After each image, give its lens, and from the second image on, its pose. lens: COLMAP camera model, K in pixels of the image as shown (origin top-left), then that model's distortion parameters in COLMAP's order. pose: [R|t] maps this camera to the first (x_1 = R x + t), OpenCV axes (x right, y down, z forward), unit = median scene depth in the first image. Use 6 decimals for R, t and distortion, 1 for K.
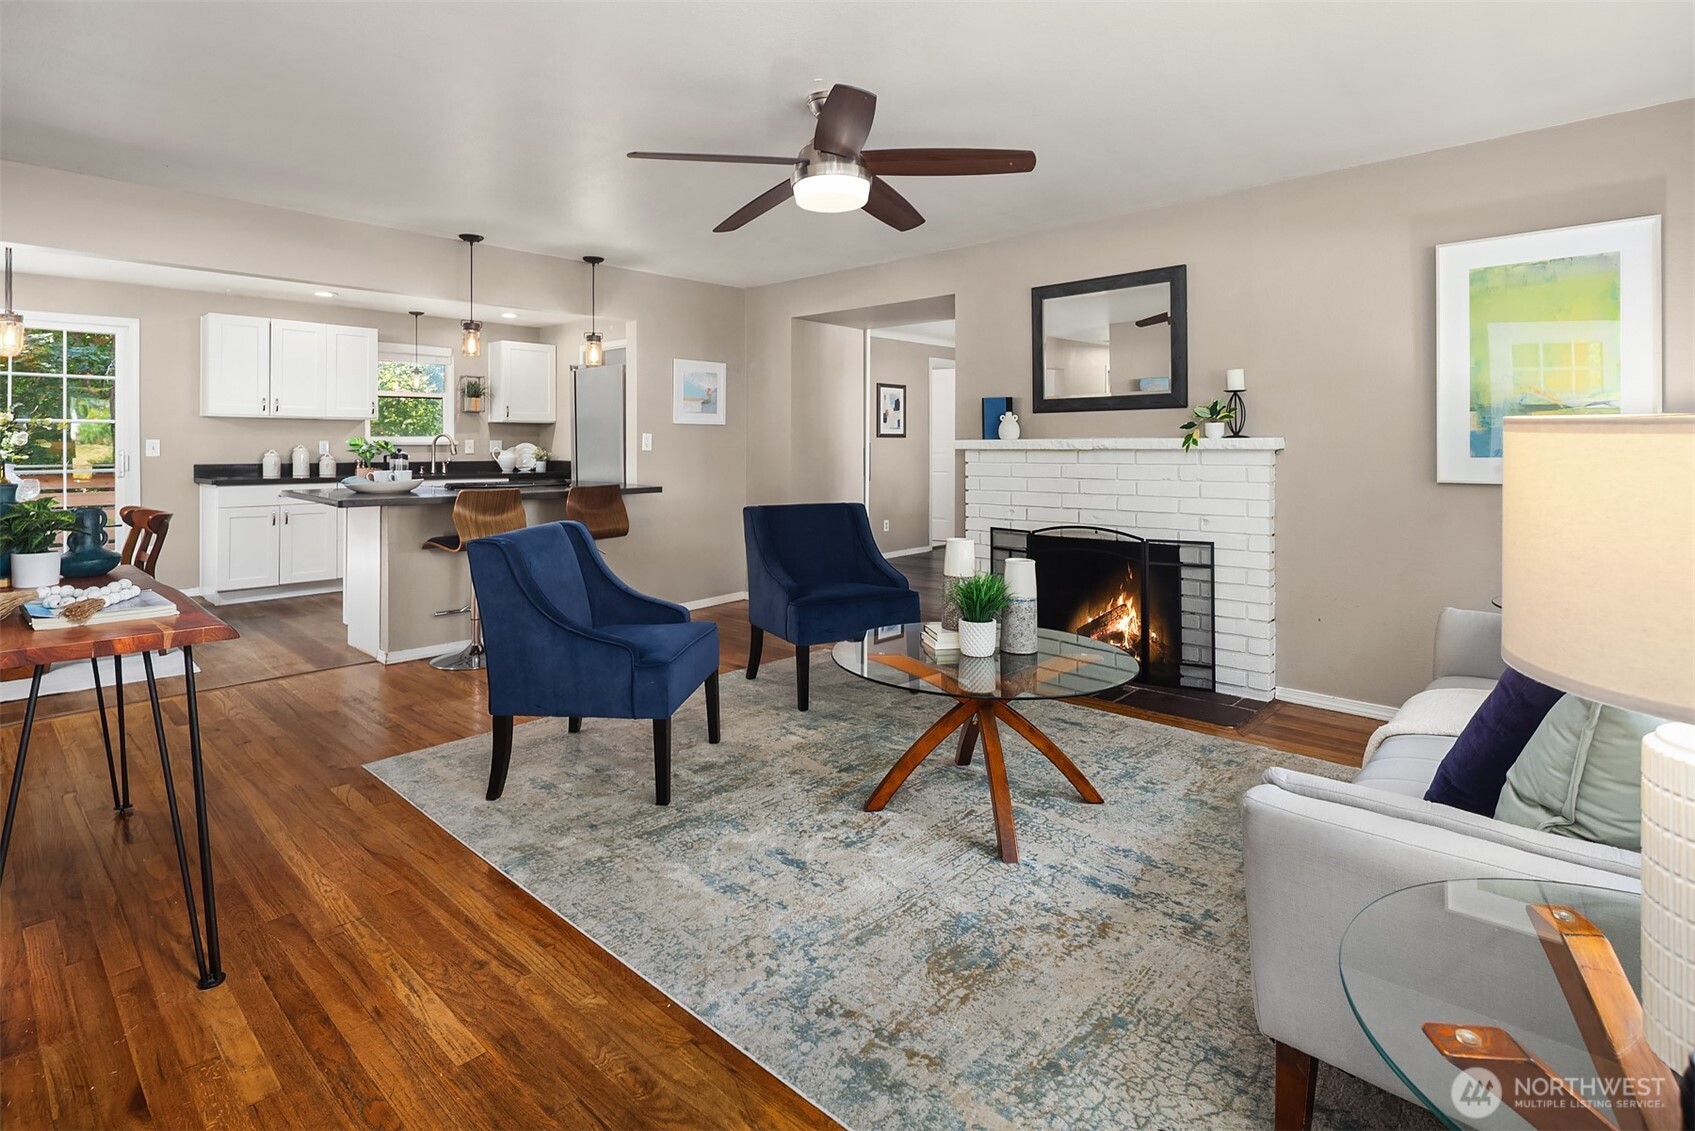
lens RADIAL K [[828.4, 0, 858.1], [0, 828.4, 462.5], [0, 0, 1]] dist [0.000500, -0.000384]
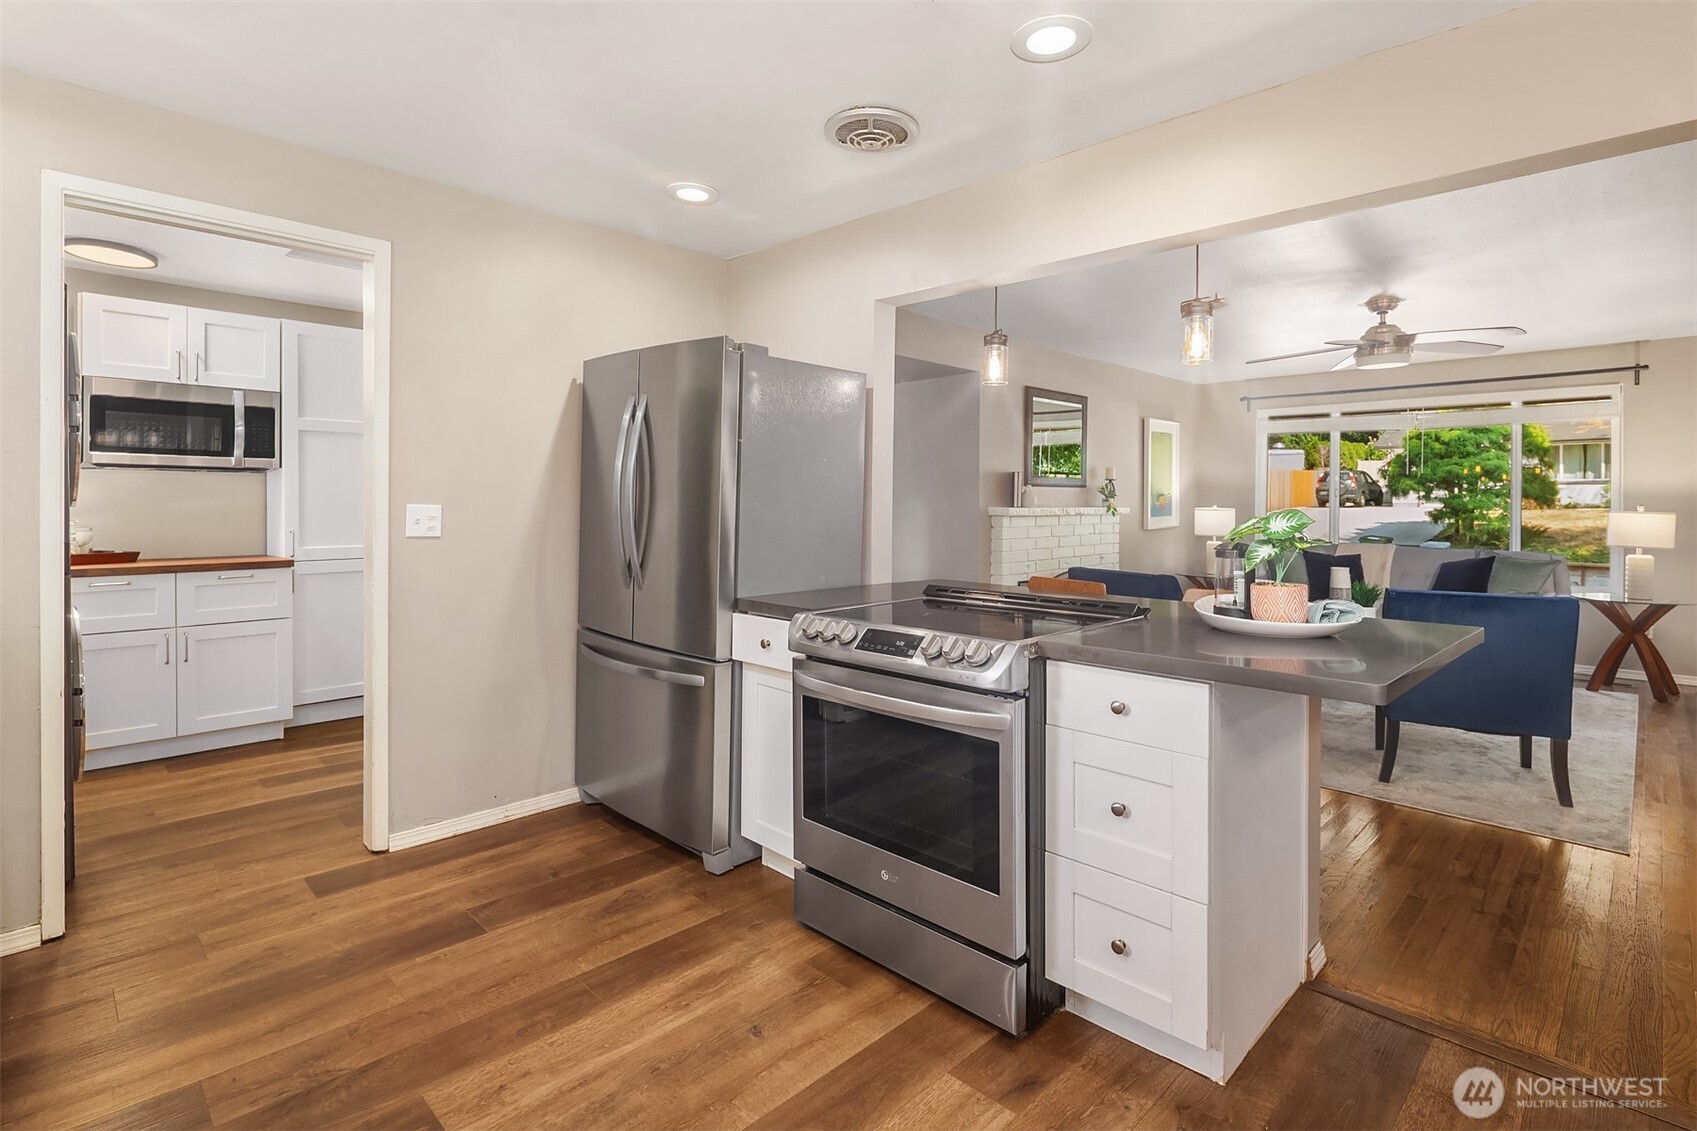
lens RADIAL K [[827.9, 0, 848.9], [0, 827.9, 490.6], [0, 0, 1]] dist [-0.001357, -0.000915]
pose [[0.040383, 0.013304, 0.999096, -1.059080], [0.013743, 0.999809, -0.013869, -0.039651], [-0.999090, 0.014291, 0.040193, 1.239407]]
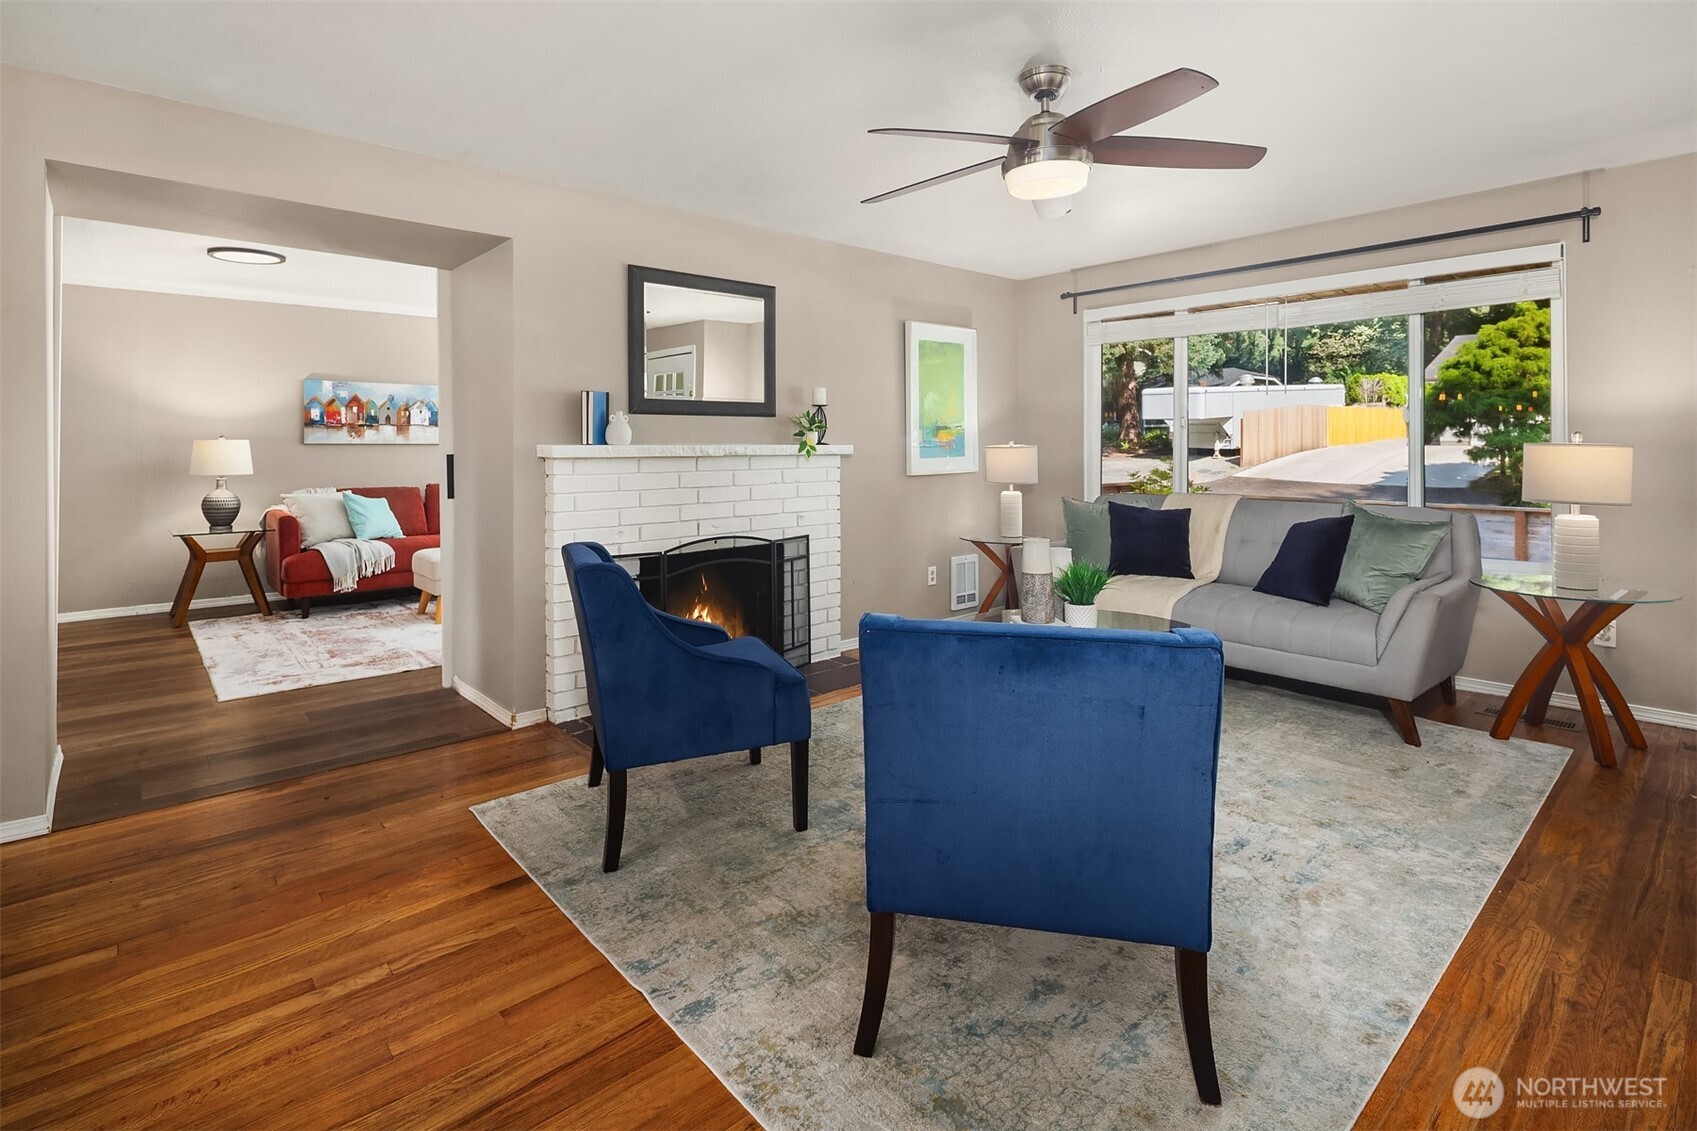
lens RADIAL K [[834.3, 0, 843.3], [0, 834.3, 444.7], [0, 0, 1]] dist [0.000882, 0.000120]
pose [[0.101305, 0.001267, 0.994855, -0.600497], [0.023189, 0.999724, -0.003635, -0.019990], [-0.994585, 0.023438, 0.101247, 0.692510]]
